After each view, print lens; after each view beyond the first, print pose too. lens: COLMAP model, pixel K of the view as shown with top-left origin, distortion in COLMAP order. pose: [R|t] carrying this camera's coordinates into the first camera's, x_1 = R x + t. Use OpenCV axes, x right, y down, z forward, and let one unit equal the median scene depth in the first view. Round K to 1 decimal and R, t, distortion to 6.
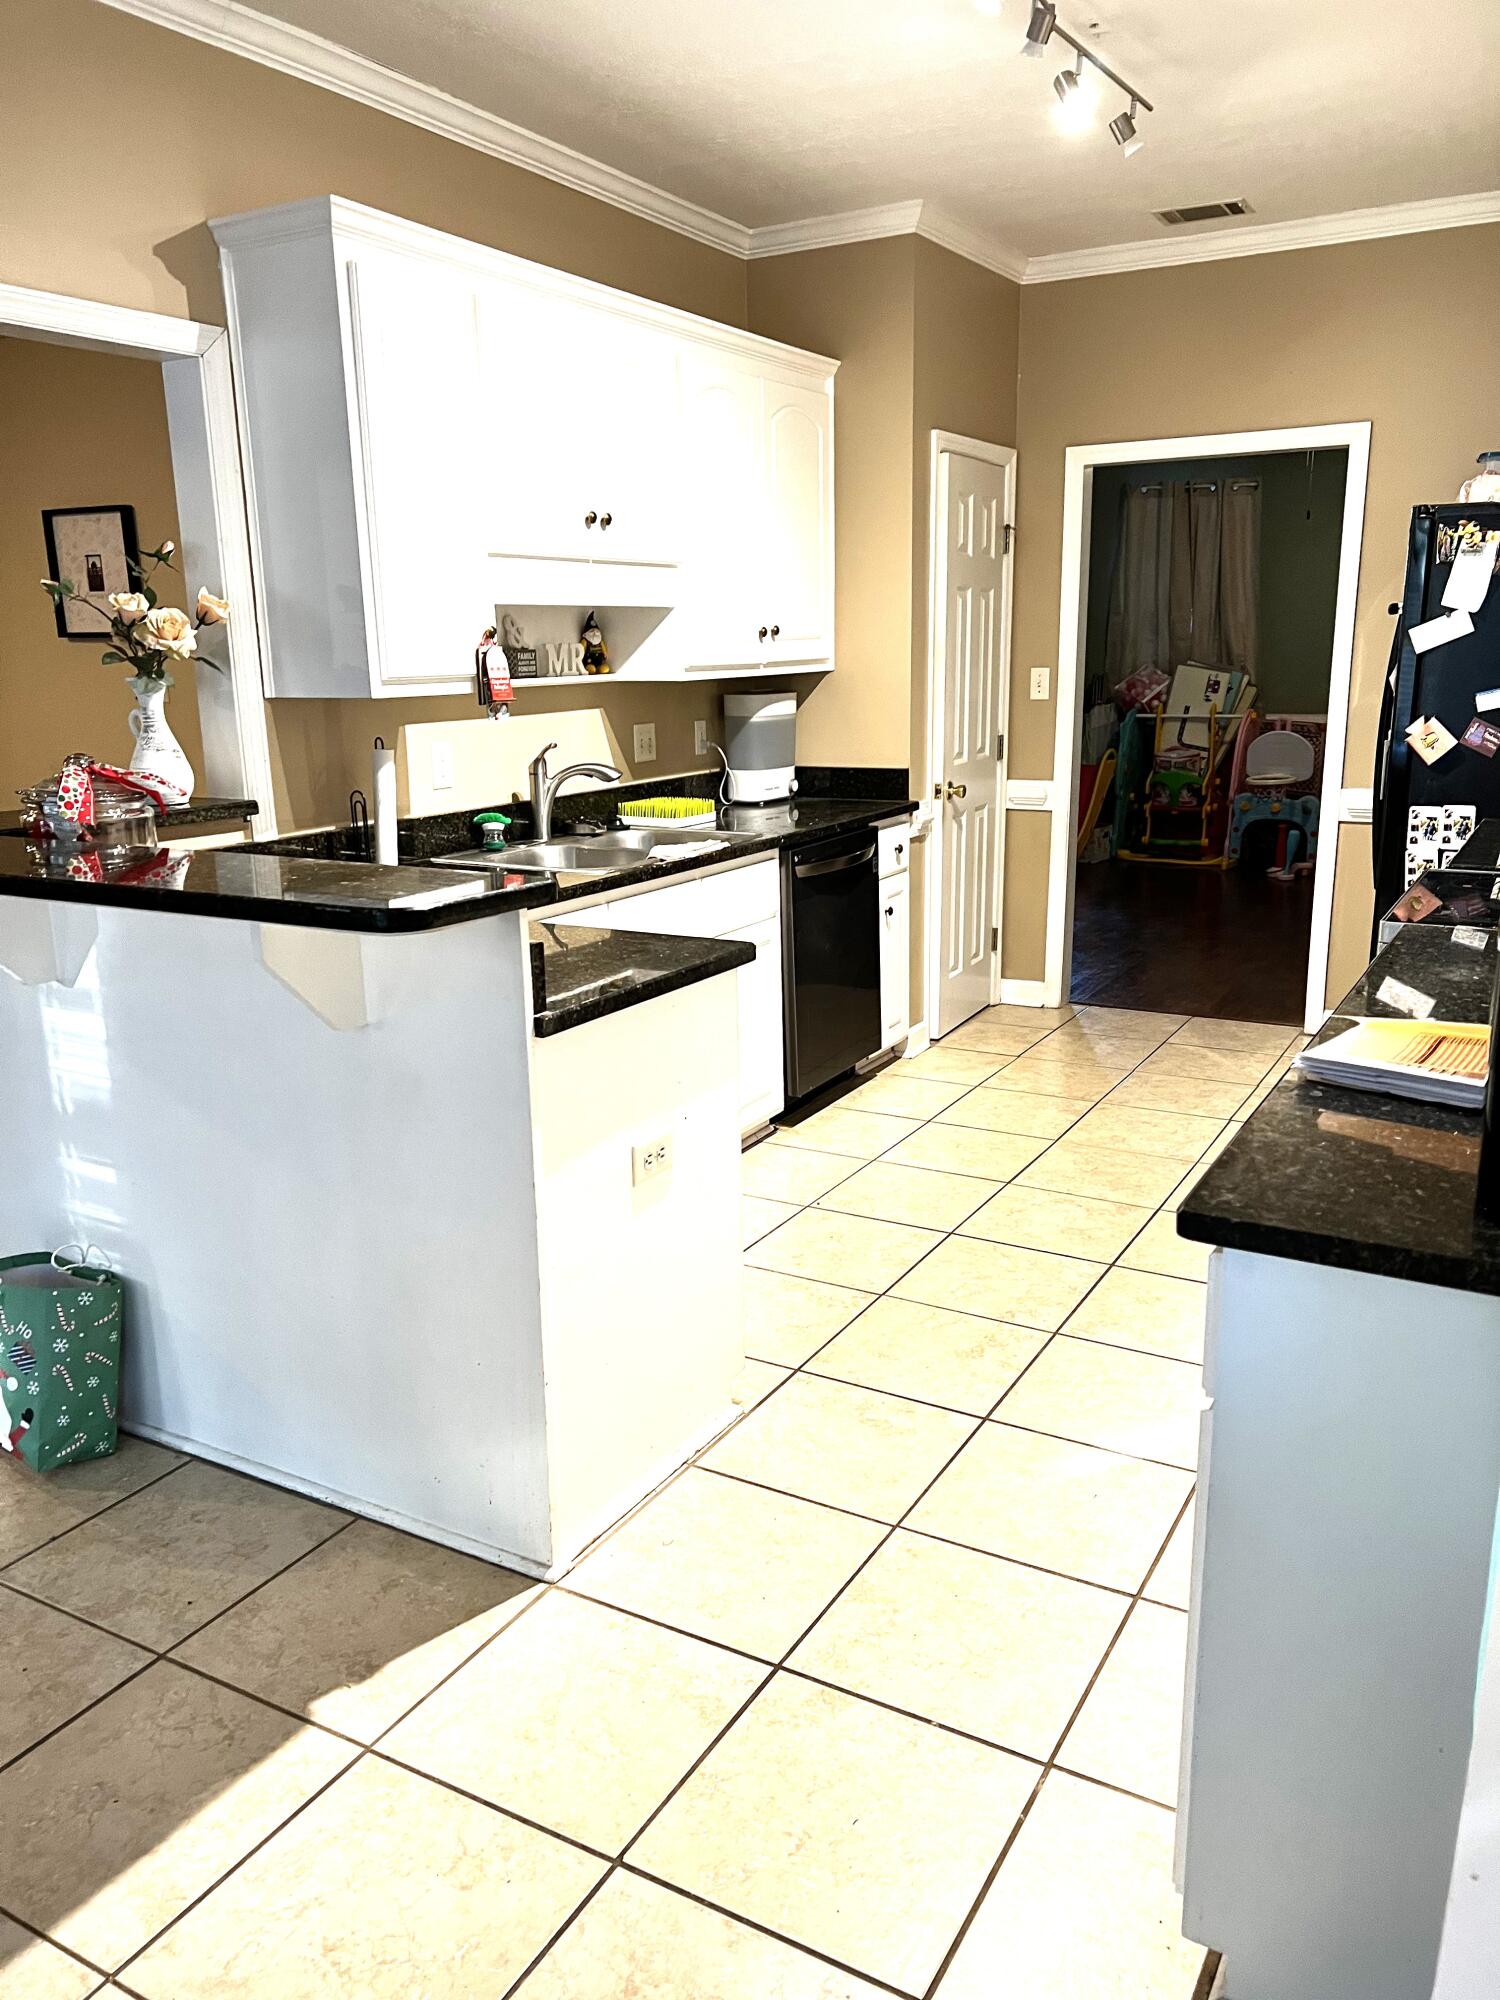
lens RADIAL K [[1497.1, 0, 750.0], [0, 1497.1, 1000.0], [0, 0, 1]] dist [0.102275, -0.142175]
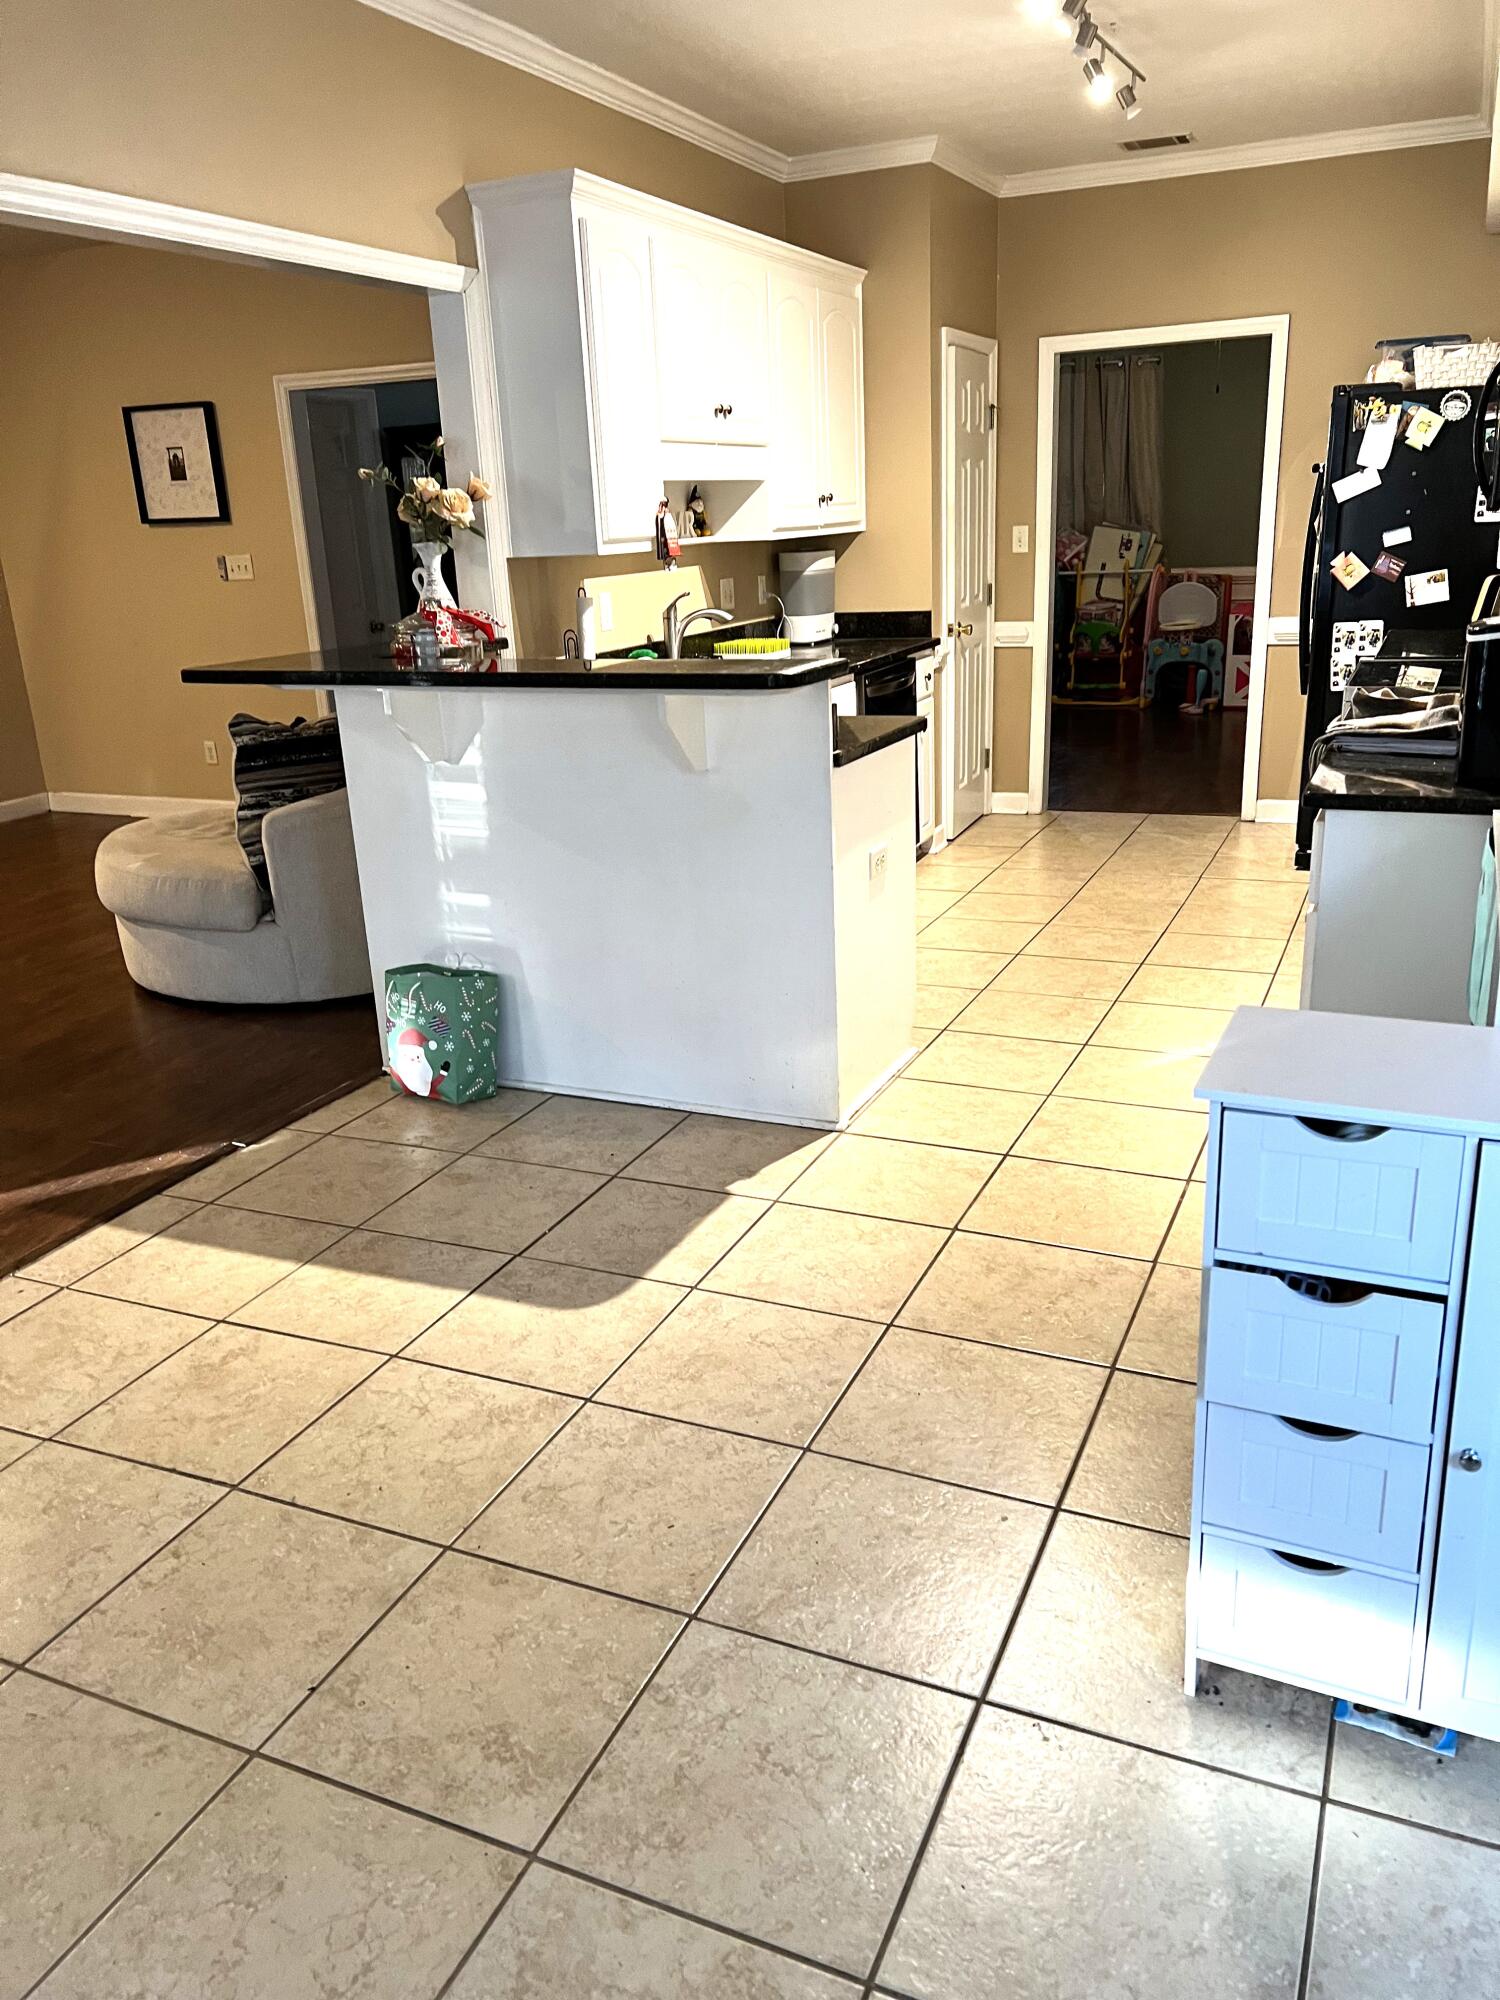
lens RADIAL K [[1517.6, 0, 750.0], [0, 1517.6, 1000.0], [0, 0, 1]] dist [0.074169, -0.094912]
pose [[0.994840, -0.053269, 0.086352, -0.188501], [0.047014, 0.996229, 0.072918, 0.072677], [-0.089911, -0.068482, 0.993593, -0.274575]]
